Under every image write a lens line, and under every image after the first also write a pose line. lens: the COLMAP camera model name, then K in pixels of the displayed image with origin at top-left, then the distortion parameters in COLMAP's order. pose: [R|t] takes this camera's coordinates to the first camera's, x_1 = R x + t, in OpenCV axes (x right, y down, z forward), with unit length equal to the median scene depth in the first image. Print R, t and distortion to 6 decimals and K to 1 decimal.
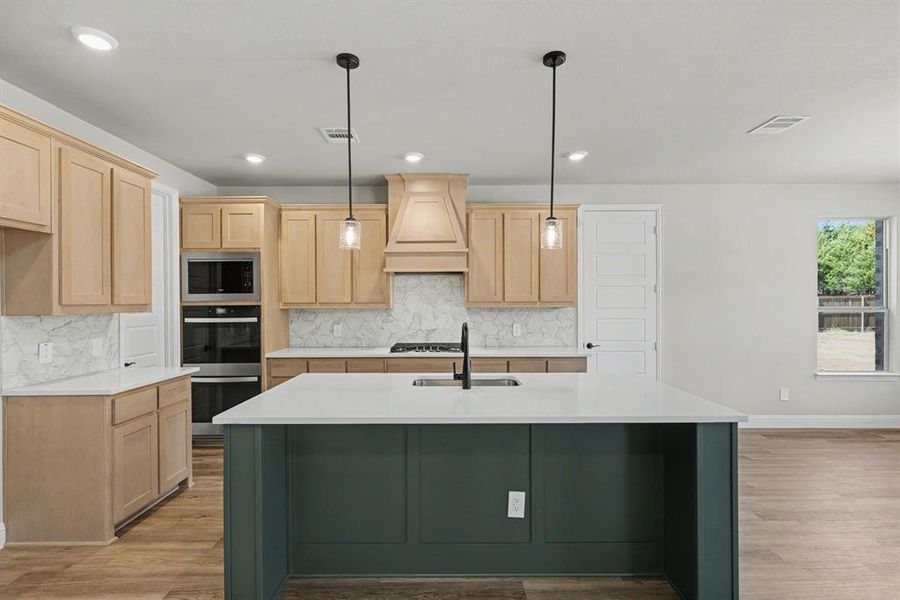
lens RADIAL K [[430.8, 0, 451.6], [0, 430.8, 301.9], [0, 0, 1]] dist [0.001636, -0.000011]
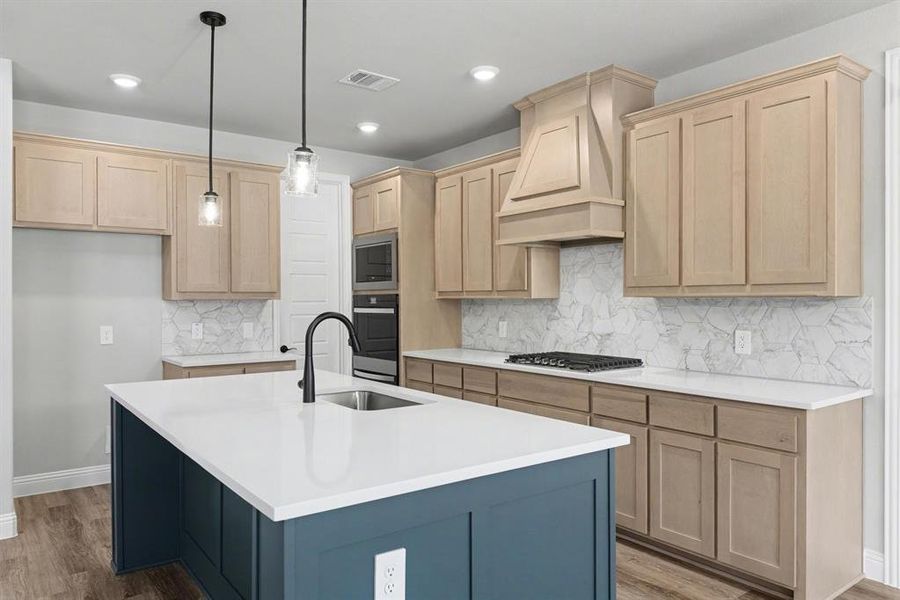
lens RADIAL K [[619.6, 0, 448.8], [0, 619.6, 305.6], [0, 0, 1]] dist [0.011382, 0.003858]
pose [[0.596245, 0.009645, -0.802744, 0.595096], [-0.000229, 0.999930, 0.011844, 0.015380], [0.802802, -0.006878, 0.596206, 0.333717]]
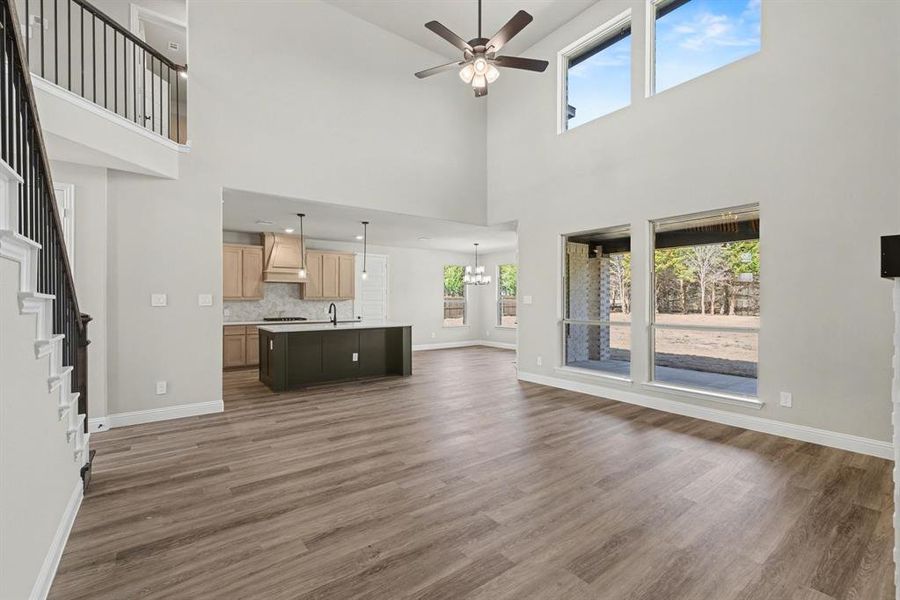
lens RADIAL K [[392.8, 0, 452.8], [0, 392.8, 302.7], [0, 0, 1]] dist [0.002692, 0.000129]
pose [[0.797595, -0.000088, 0.603193, -0.562888], [-0.003663, 0.999981, 0.004988, 0.017020], [-0.603182, -0.006188, 0.797580, -0.976418]]
